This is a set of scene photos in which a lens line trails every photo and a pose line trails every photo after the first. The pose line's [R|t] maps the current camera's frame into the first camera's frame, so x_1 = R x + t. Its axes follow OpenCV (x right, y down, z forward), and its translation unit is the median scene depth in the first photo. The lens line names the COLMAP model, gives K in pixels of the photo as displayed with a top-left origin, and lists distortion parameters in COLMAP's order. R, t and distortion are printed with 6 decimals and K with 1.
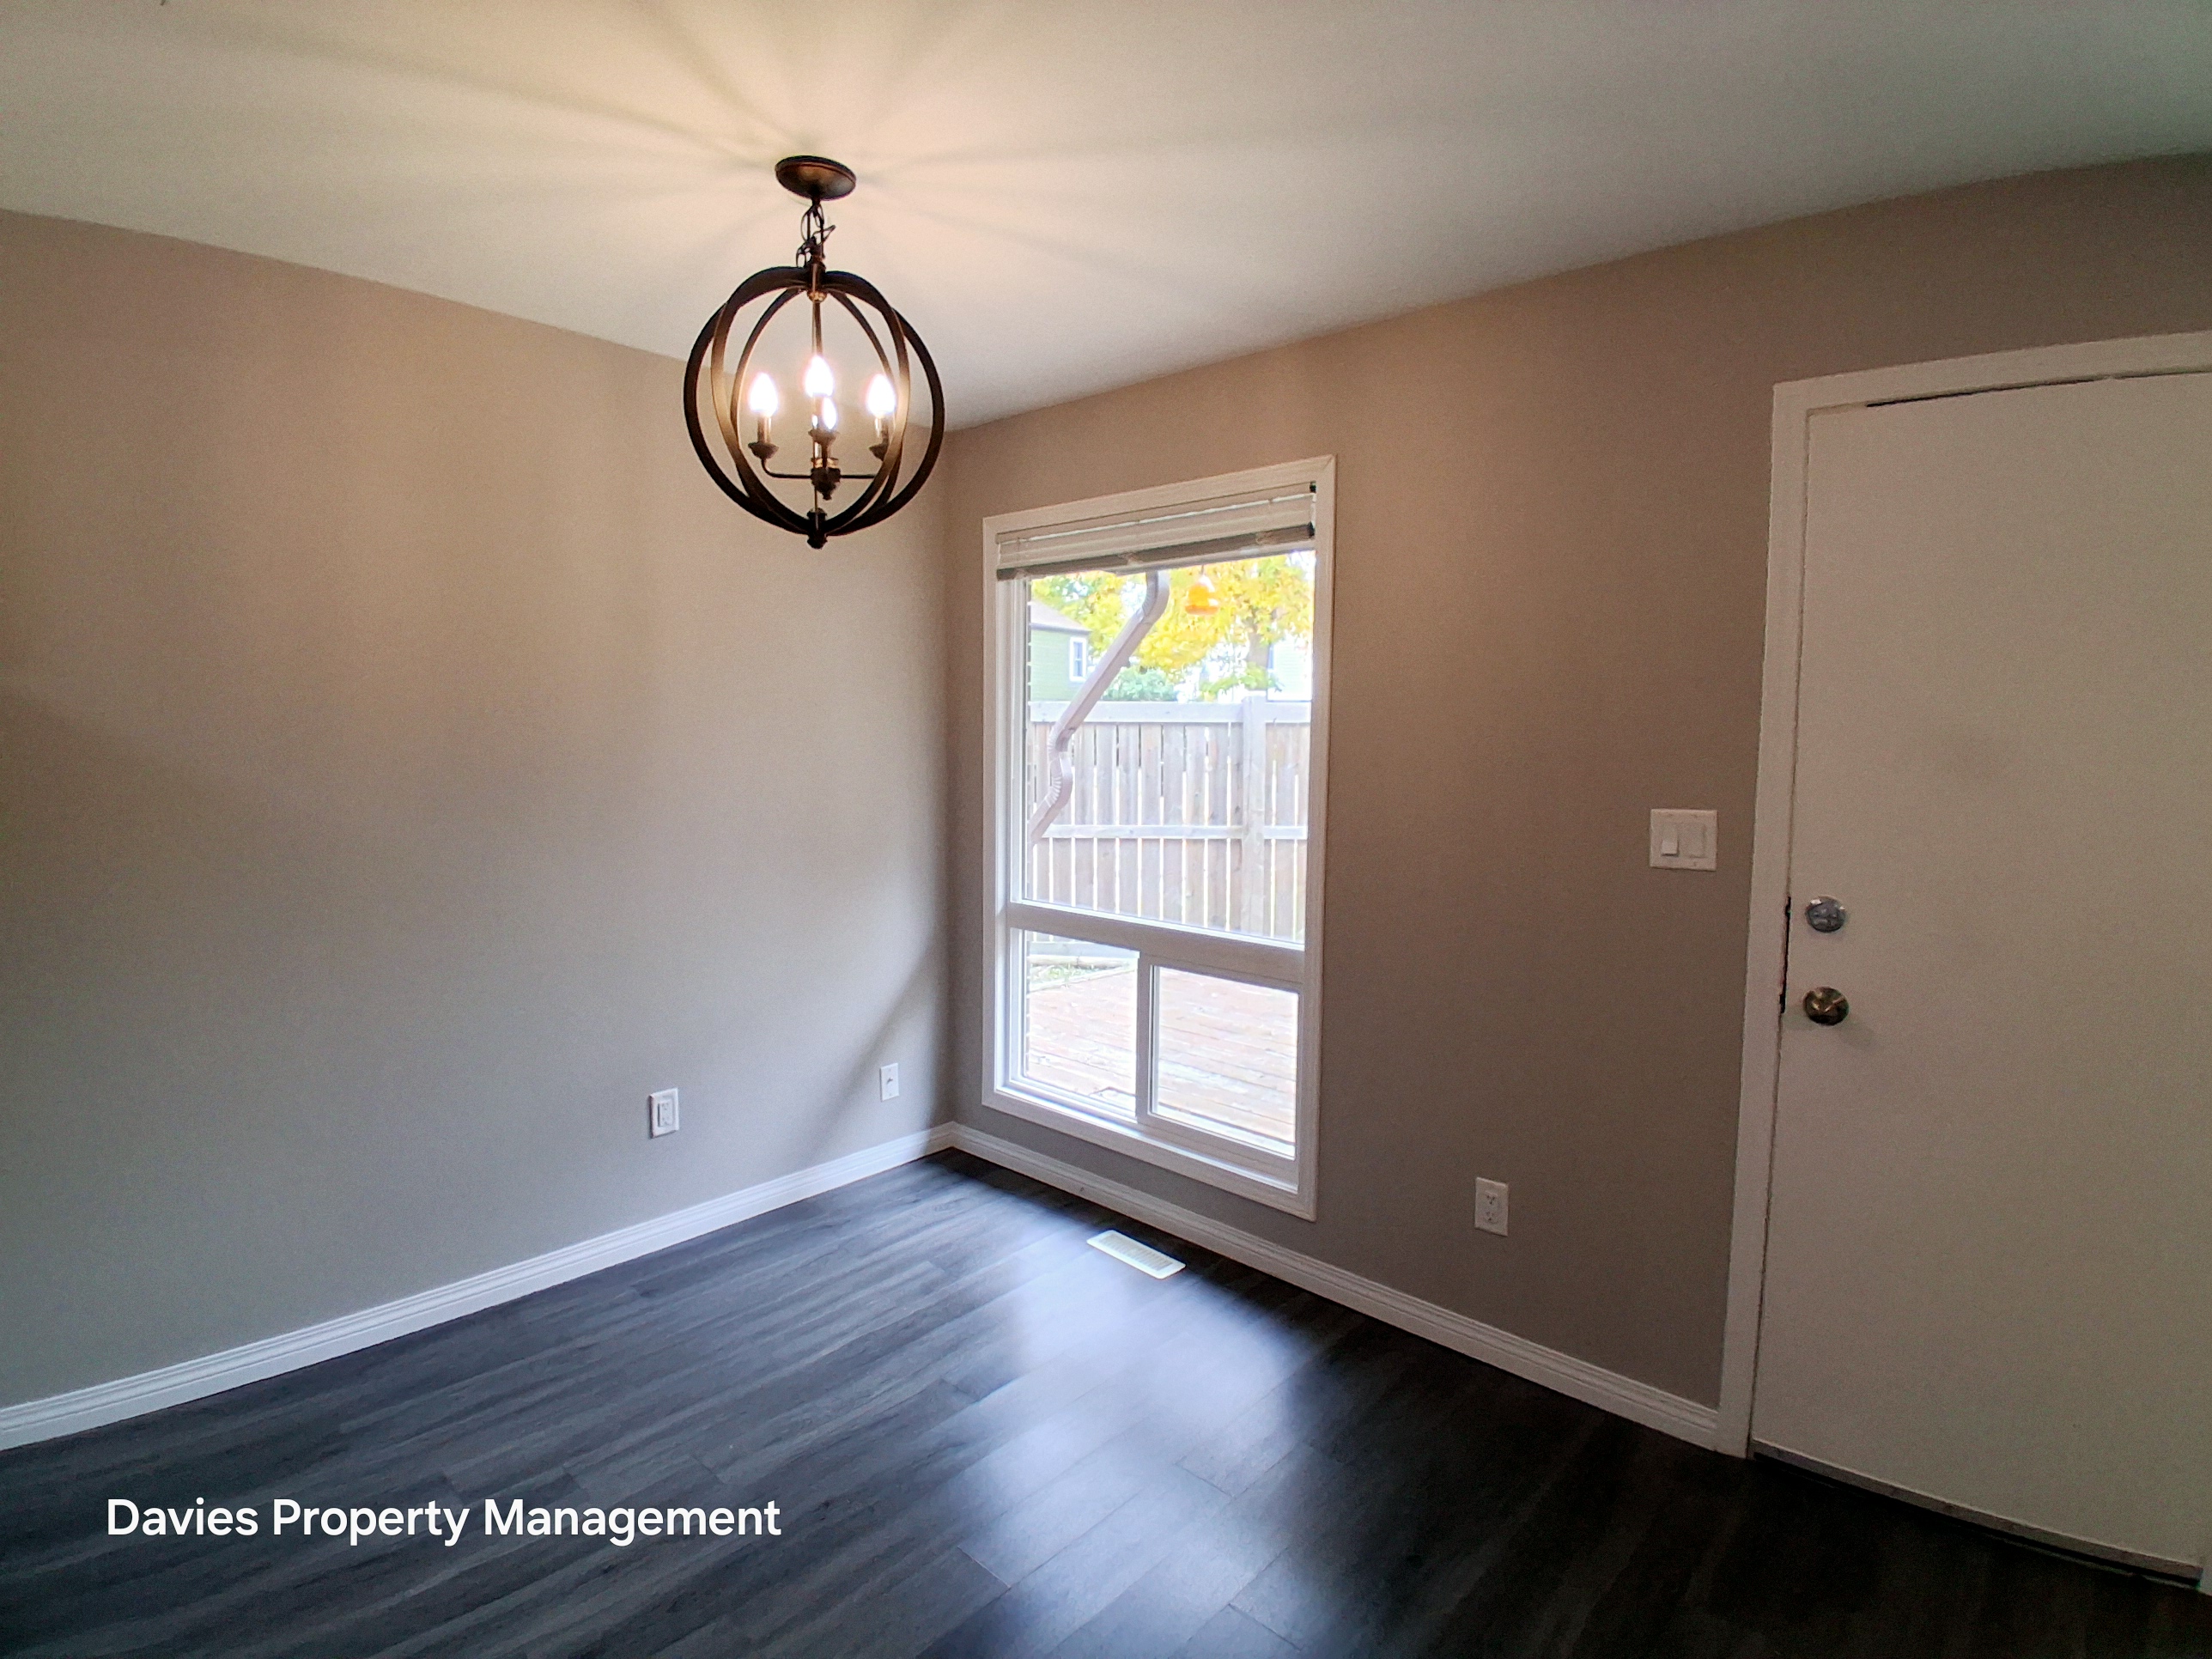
lens RADIAL K [[1127.0, 0, 1108.1], [0, 1127.0, 800.6], [0, 0, 1]] dist [-0.039605, -0.000126]
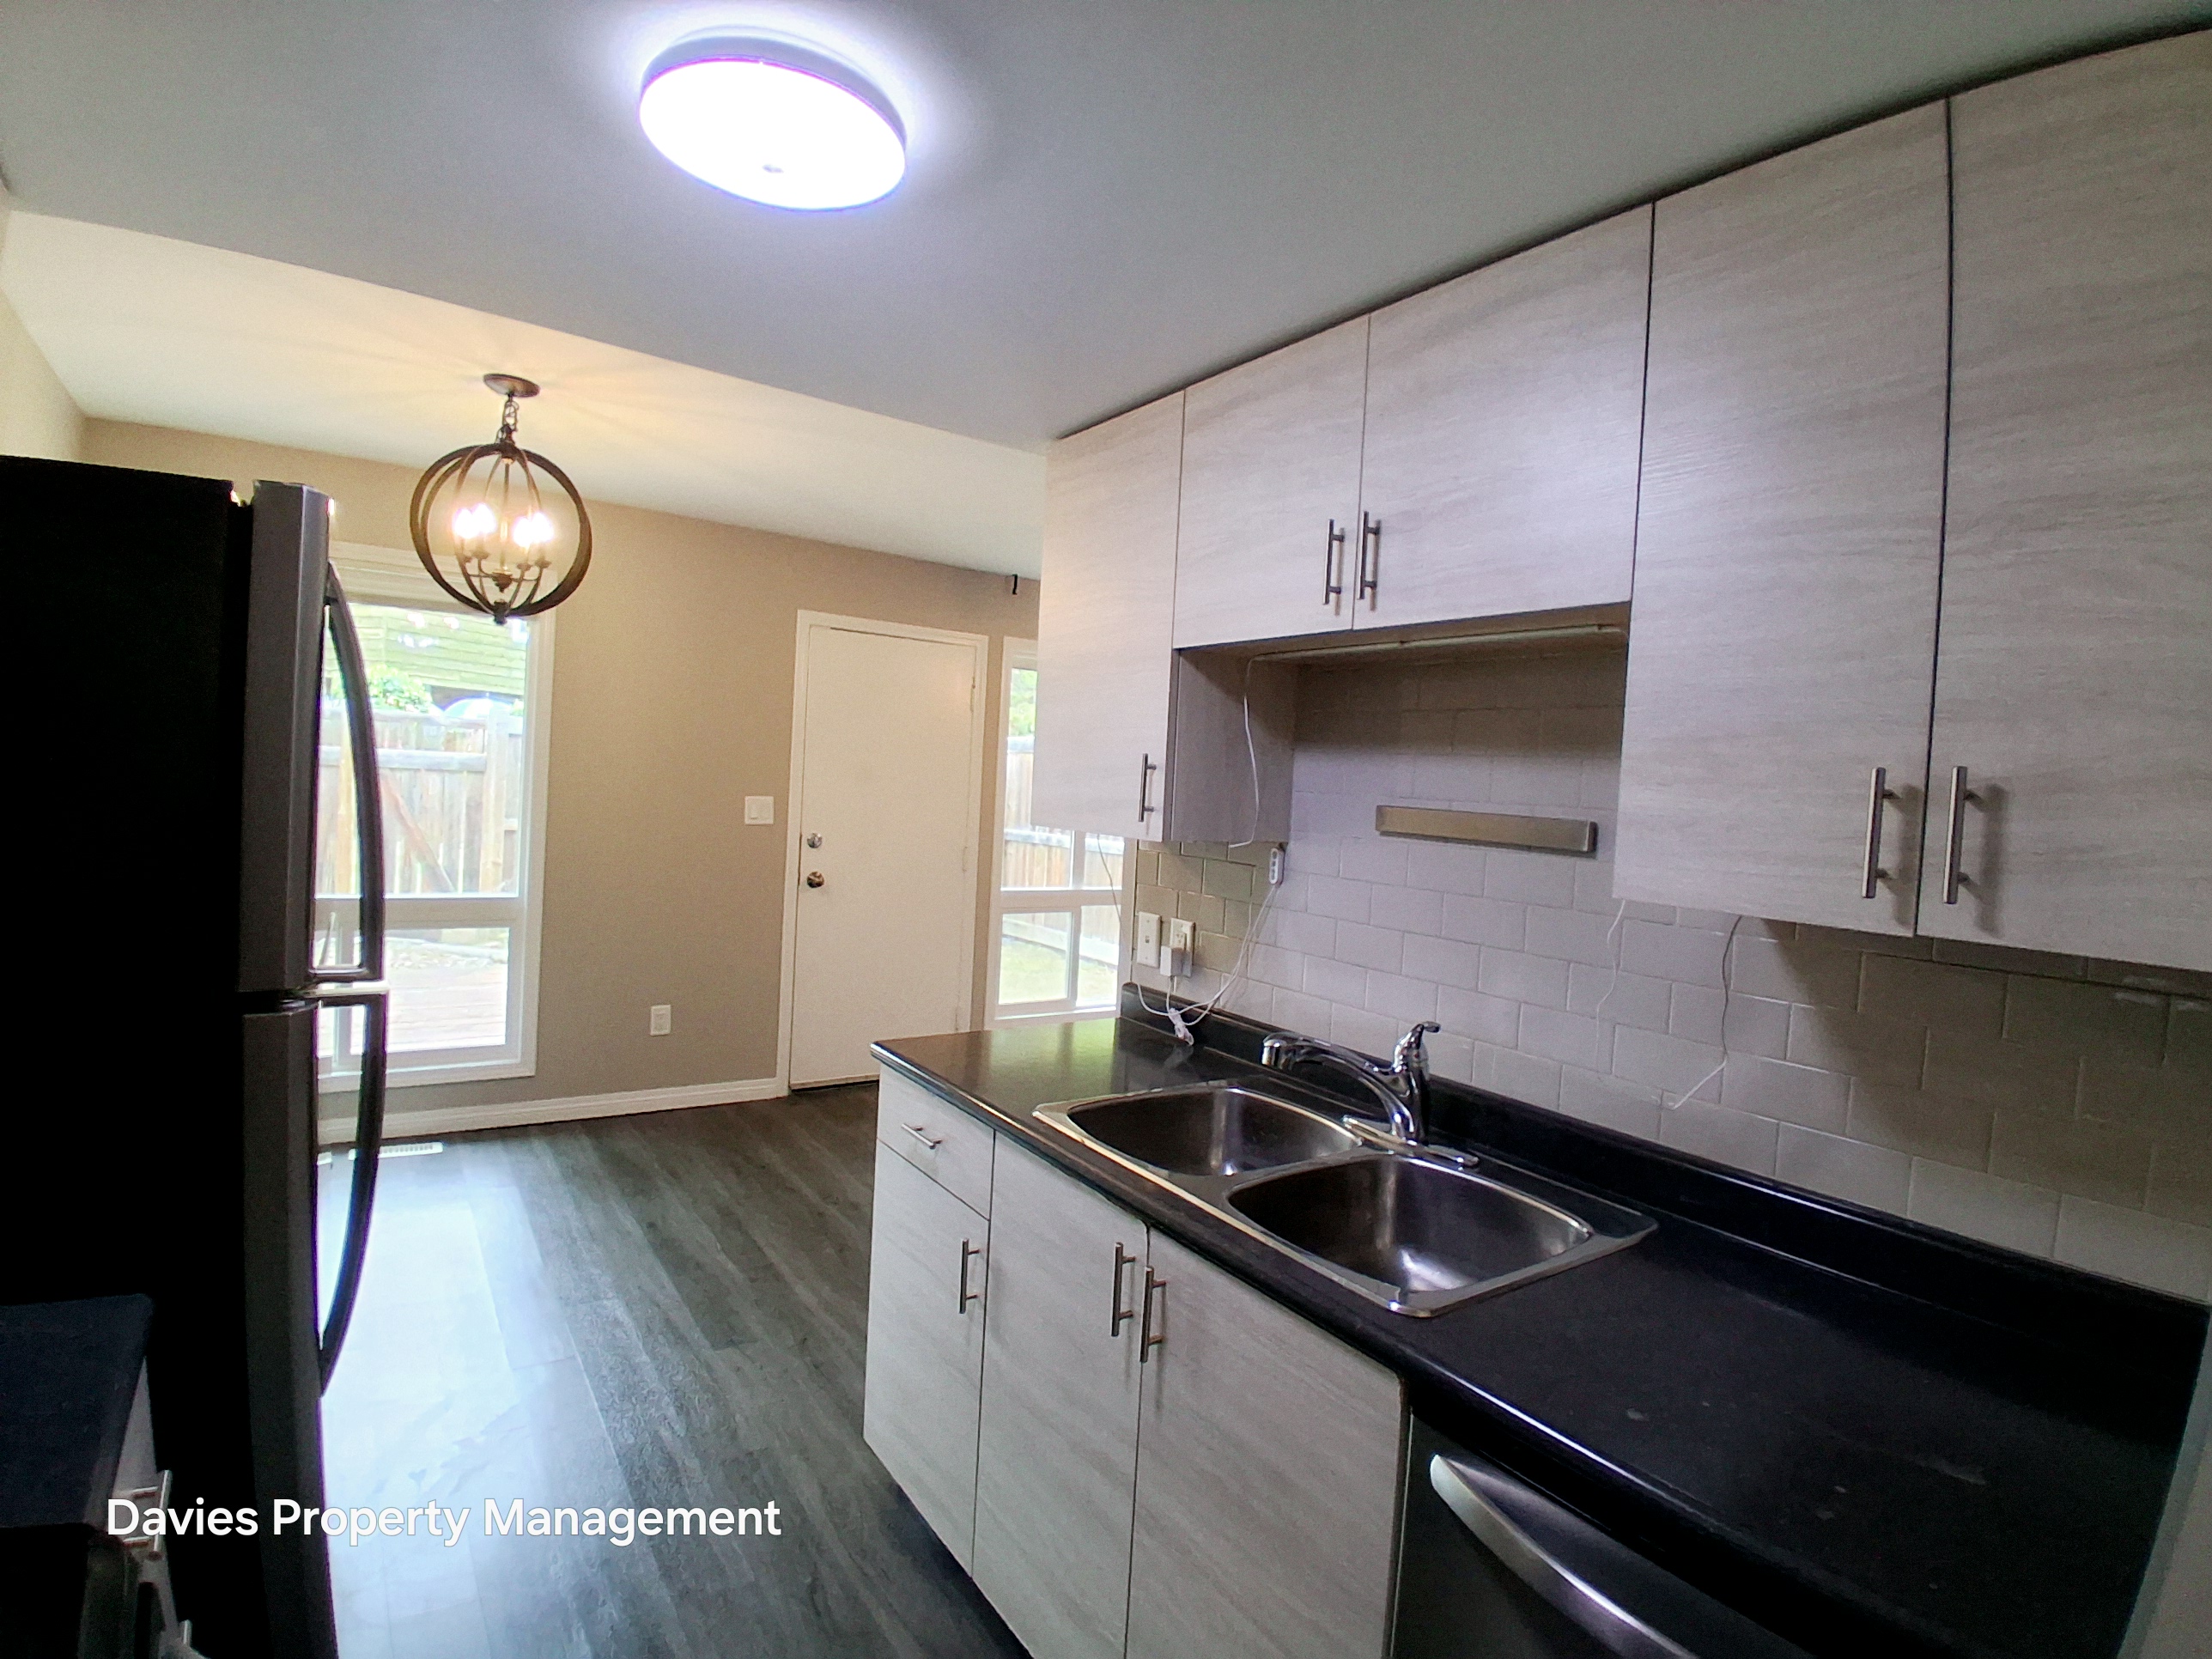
lens RADIAL K [[1127.0, 0, 1108.1], [0, 1127.0, 800.6], [0, 0, 1]] dist [-0.039605, -0.000126]
pose [[0.221924, -0.007131, 0.975038, -1.489504], [0.024241, 0.999705, 0.001794, 0.029257], [-0.974763, 0.023238, 0.222031, -0.128680]]
